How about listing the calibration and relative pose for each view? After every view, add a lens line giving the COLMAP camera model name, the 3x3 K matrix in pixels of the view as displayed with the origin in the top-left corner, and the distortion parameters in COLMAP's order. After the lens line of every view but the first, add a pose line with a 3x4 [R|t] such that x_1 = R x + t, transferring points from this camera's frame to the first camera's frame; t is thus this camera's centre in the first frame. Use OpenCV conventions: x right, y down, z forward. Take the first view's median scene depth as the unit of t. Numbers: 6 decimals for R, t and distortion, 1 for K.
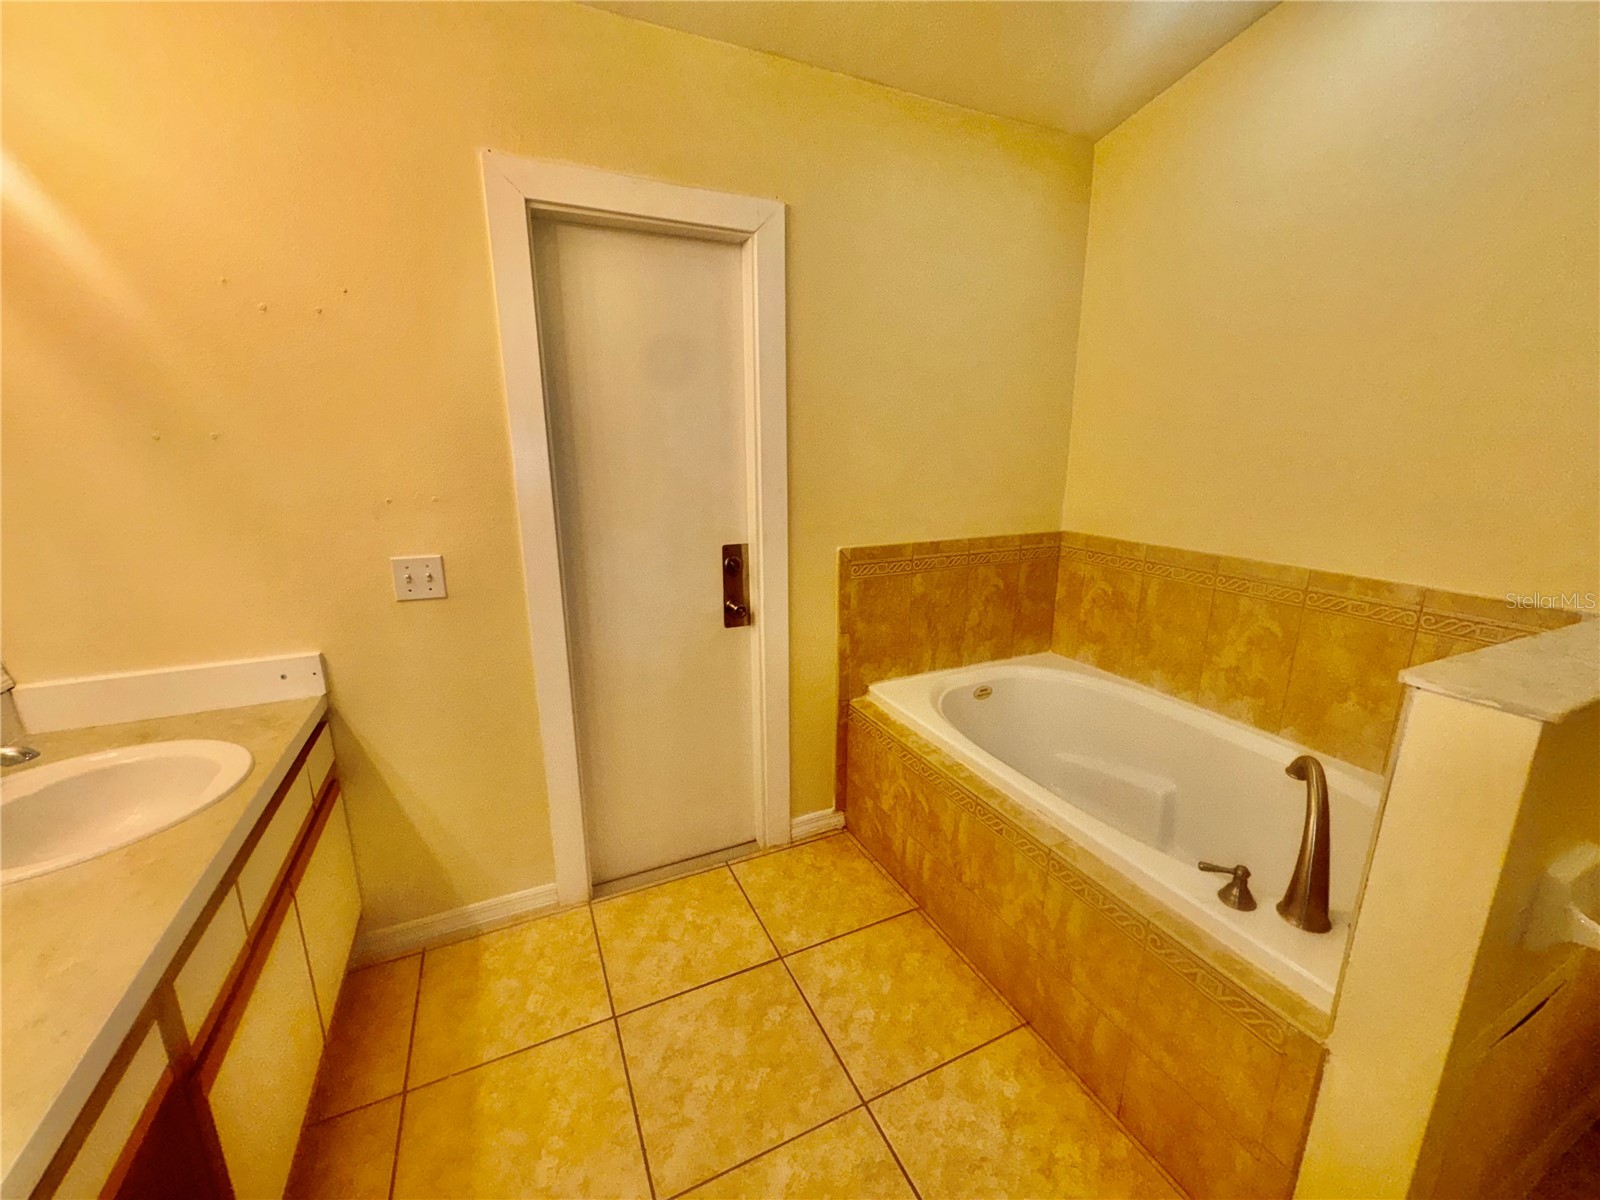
lens RADIAL K [[638.5, 0, 796.2], [0, 638.5, 596.7], [0, 0, 1]] dist [-0.004943, 0.000937]
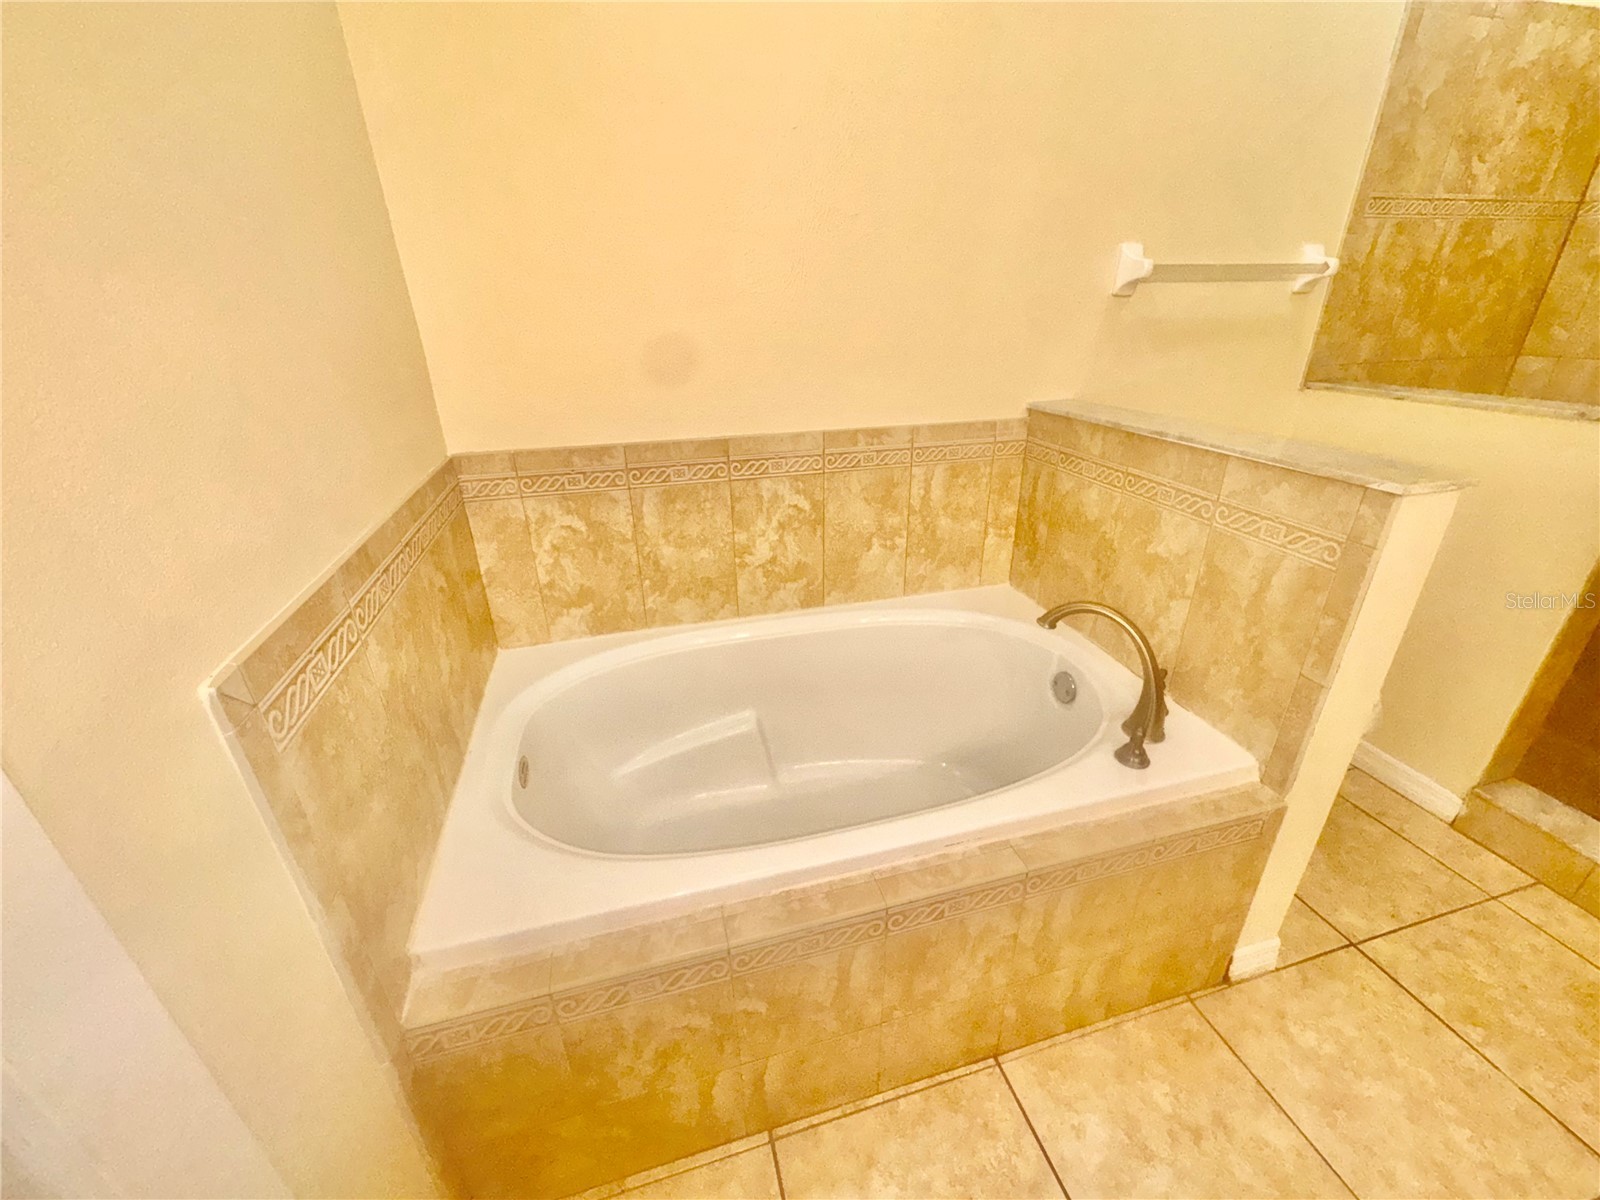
lens RADIAL K [[638.5, 0, 798.8], [0, 638.5, 600.1], [0, 0, 1]] dist [-0.004943, 0.000937]
pose [[0.165116, -0.415901, 0.894295, -0.127188], [0.246915, 0.895297, 0.370778, -0.164770], [-0.954866, 0.159593, 0.250520, 0.786477]]
